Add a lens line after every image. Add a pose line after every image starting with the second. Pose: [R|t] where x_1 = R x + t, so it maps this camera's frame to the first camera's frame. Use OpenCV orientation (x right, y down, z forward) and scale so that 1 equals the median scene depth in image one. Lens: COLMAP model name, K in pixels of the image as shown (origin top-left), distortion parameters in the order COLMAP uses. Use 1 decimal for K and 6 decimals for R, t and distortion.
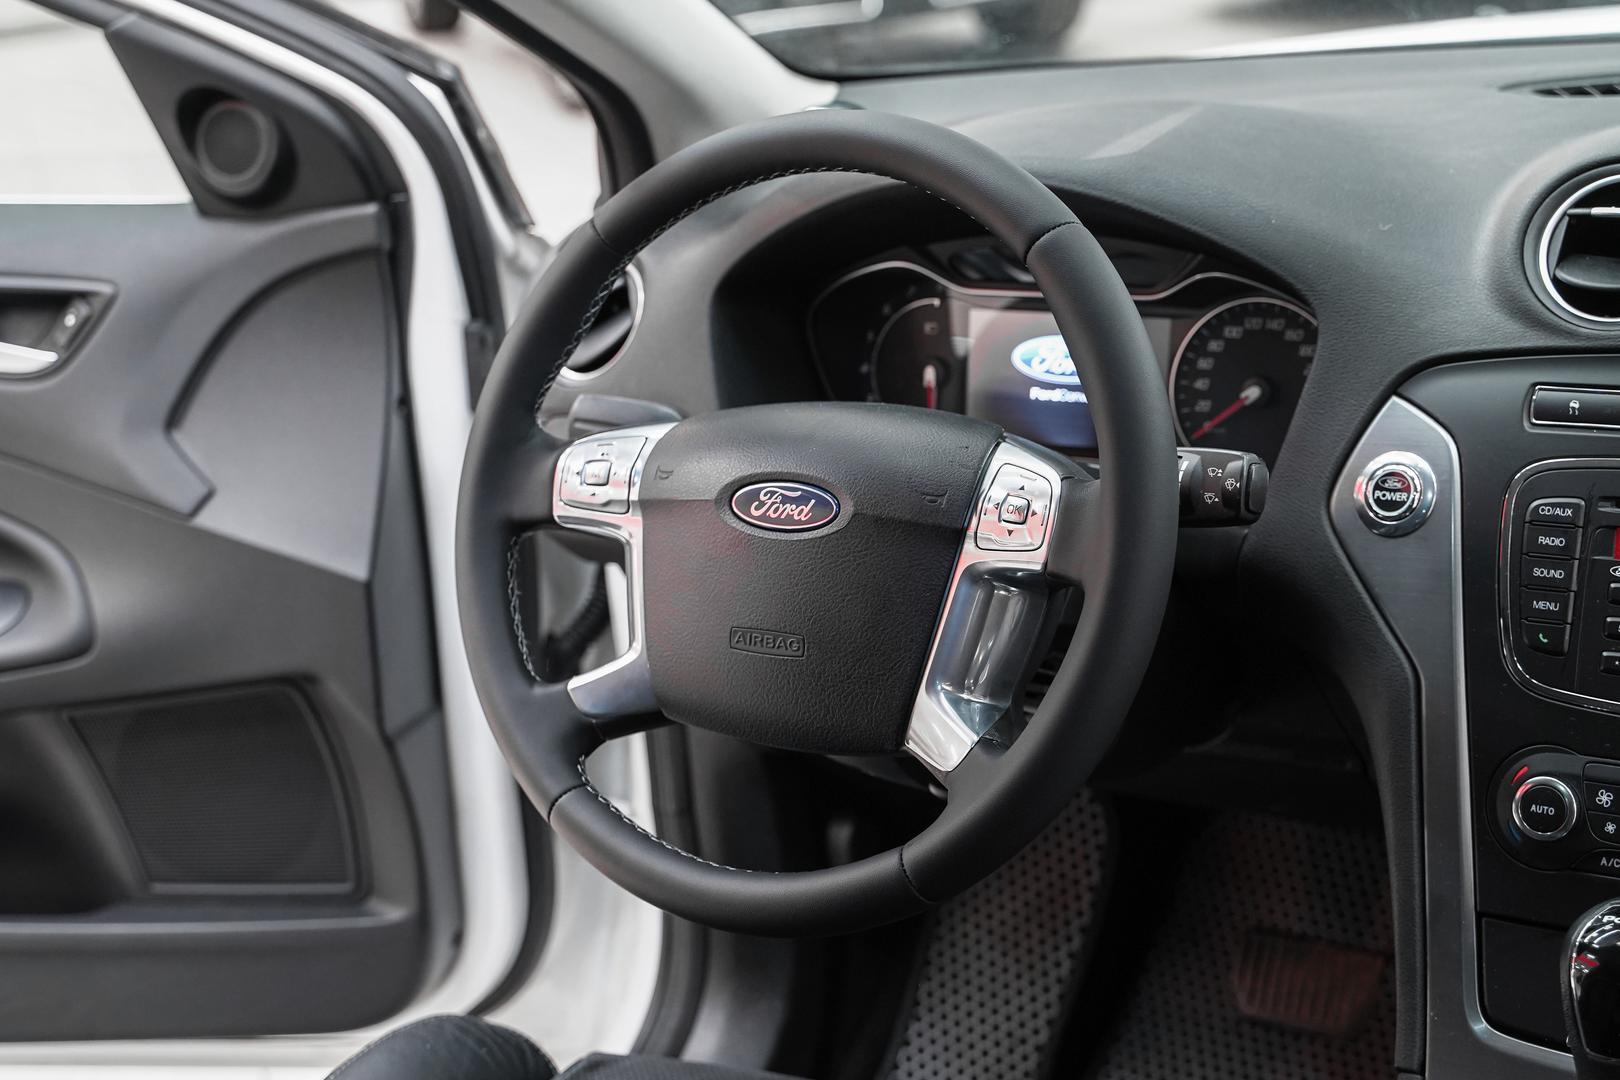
lens RADIAL K [[2426.4, 0, 837.3], [0, 2426.4, 501.2], [0, 0, 1]] dist [0.018405, -0.063384]
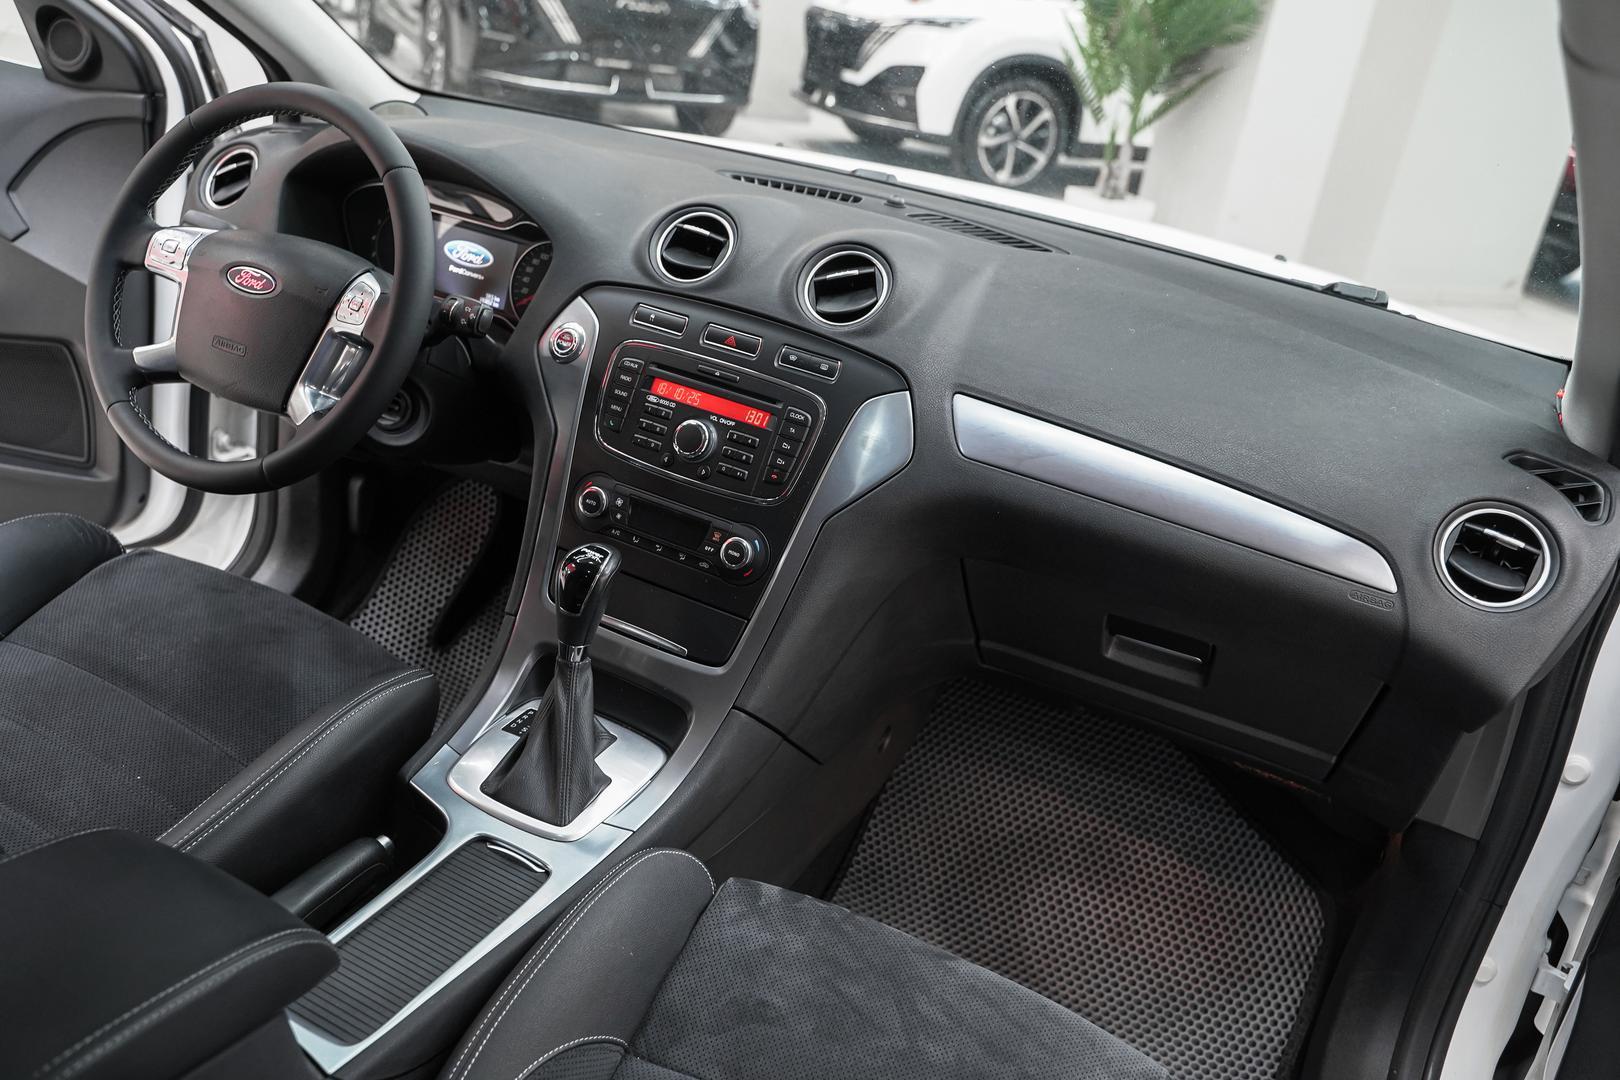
lens RADIAL K [[1324.5, 0, 792.7], [0, 1324.5, 528.5], [0, 0, 1]] dist [-0.009831, -0.000227]
pose [[0.966136, 0.192153, 0.172217, 0.241641], [-0.208879, 0.974261, 0.084768, 0.014635], [-0.151496, -0.117869, 0.981405, -0.134079]]
